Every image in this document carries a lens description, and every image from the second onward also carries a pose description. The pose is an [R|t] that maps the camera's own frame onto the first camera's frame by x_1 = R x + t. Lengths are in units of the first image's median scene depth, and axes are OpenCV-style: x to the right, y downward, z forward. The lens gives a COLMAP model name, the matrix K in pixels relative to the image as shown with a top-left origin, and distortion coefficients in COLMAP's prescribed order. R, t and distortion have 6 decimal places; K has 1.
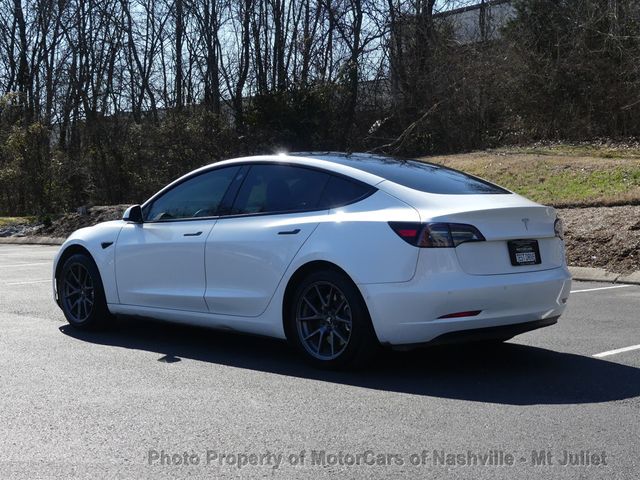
lens RADIAL K [[1019.4, 0, 321.4], [0, 1019.4, 240.4], [0, 0, 1]] dist [0.001846, 0.000000]
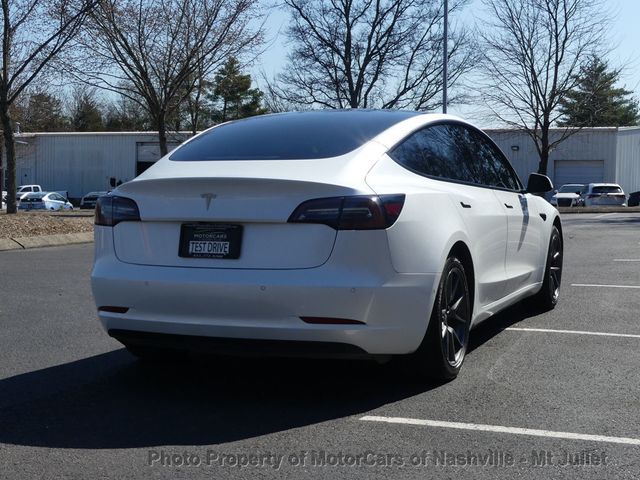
lens RADIAL K [[1035.7, 0, 322.8], [0, 1035.7, 241.0], [0, 0, 1]] dist [-0.017052, 0.000000]
pose [[0.382320, 0.062794, -0.921894, 0.901144], [-0.034519, 0.997962, 0.053660, -0.029865], [0.923385, 0.011307, 0.383709, 0.787566]]
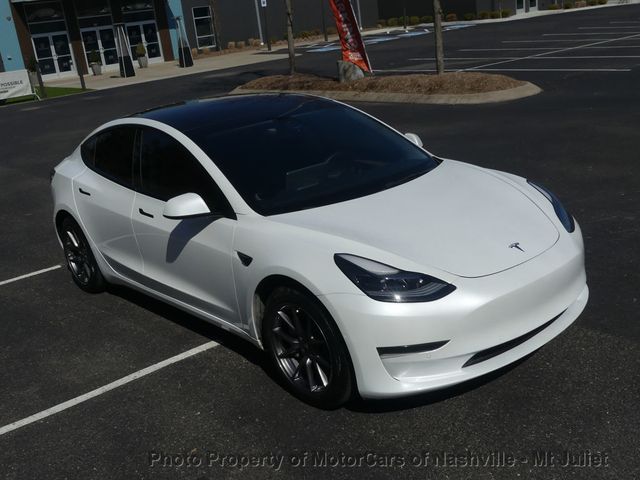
lens RADIAL K [[700.8, 0, 324.4], [0, 700.8, 241.0], [0, 0, 1]] dist [-0.012606, 0.000000]
pose [[-0.989812, 0.094526, 0.106476, -0.198415], [0.124993, 0.935007, 0.331871, -0.198946], [-0.068185, 0.341799, -0.937296, 1.984413]]
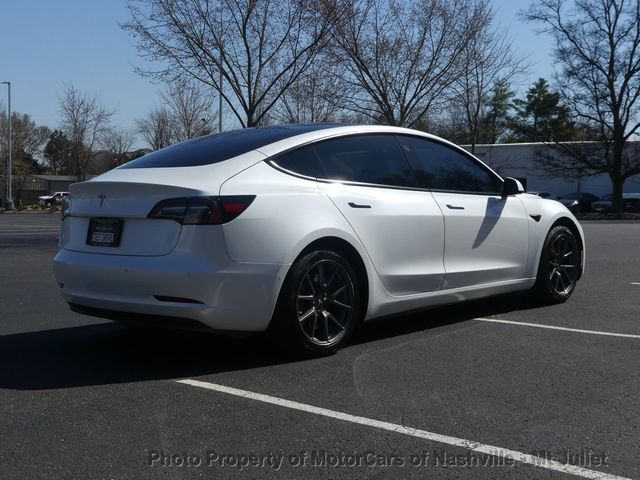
lens RADIAL K [[889.6, 0, 321.3], [0, 889.6, 239.5], [0, 0, 1]] dist [0.015324, 0.000000]
pose [[0.044408, 0.067220, -0.996749, 0.991309], [-0.032567, 0.997301, 0.065806, -0.039749], [0.998482, 0.029539, 0.046477, 1.149446]]
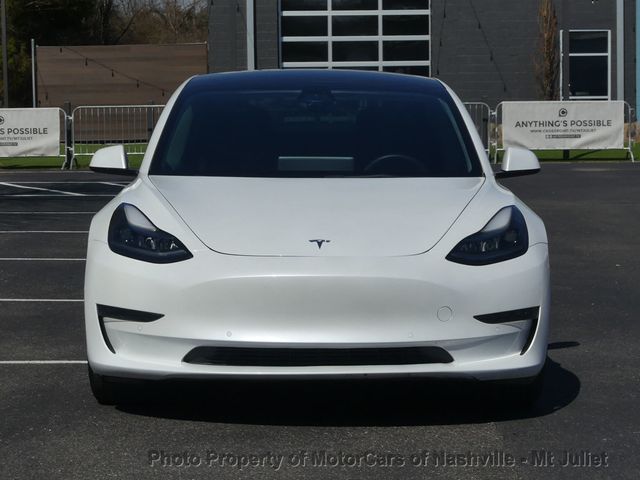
lens RADIAL K [[1672.0, 0, 320.4], [0, 1672.0, 238.8], [0, 0, 1]] dist [-0.103268, 0.000000]
pose [[-0.715193, -0.046225, 0.697397, -0.951314], [0.027990, 0.995116, 0.094662, -0.092651], [-0.698367, 0.087222, -0.710406, 2.155677]]
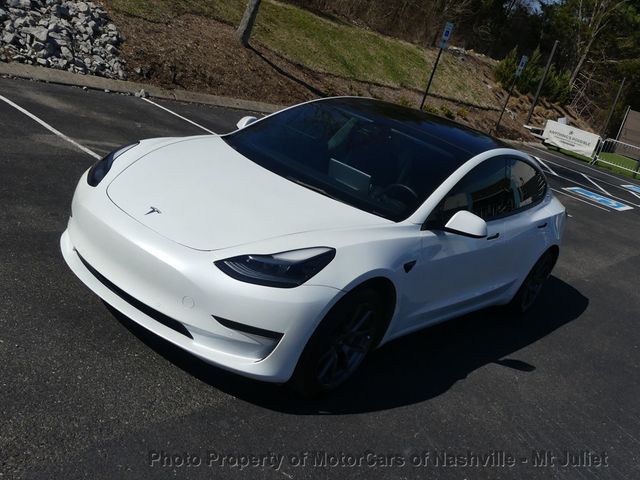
lens RADIAL K [[657.6, 0, 329.2], [0, 657.6, 228.9], [0, 0, 1]] dist [-0.013114, 0.000000]
pose [[-0.119439, -0.307089, 0.944156, -0.773668], [-0.259821, 0.927491, 0.268800, -0.155435], [-0.958242, -0.213207, -0.190567, 1.443414]]
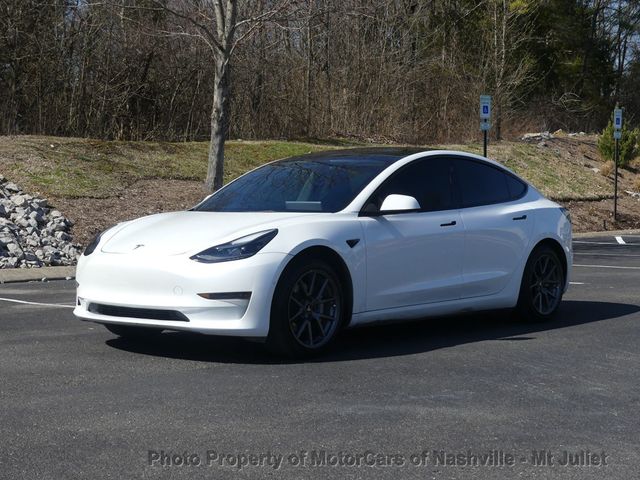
lens RADIAL K [[1133.0, 0, 320.3], [0, 1133.0, 242.8], [0, 0, 1]] dist [-0.024715, 0.000000]
pose [[-0.072071, -0.032209, 0.996879, -1.409151], [0.037895, 0.998668, 0.035007, -0.035836], [-0.996679, 0.040300, -0.070754, 1.380009]]
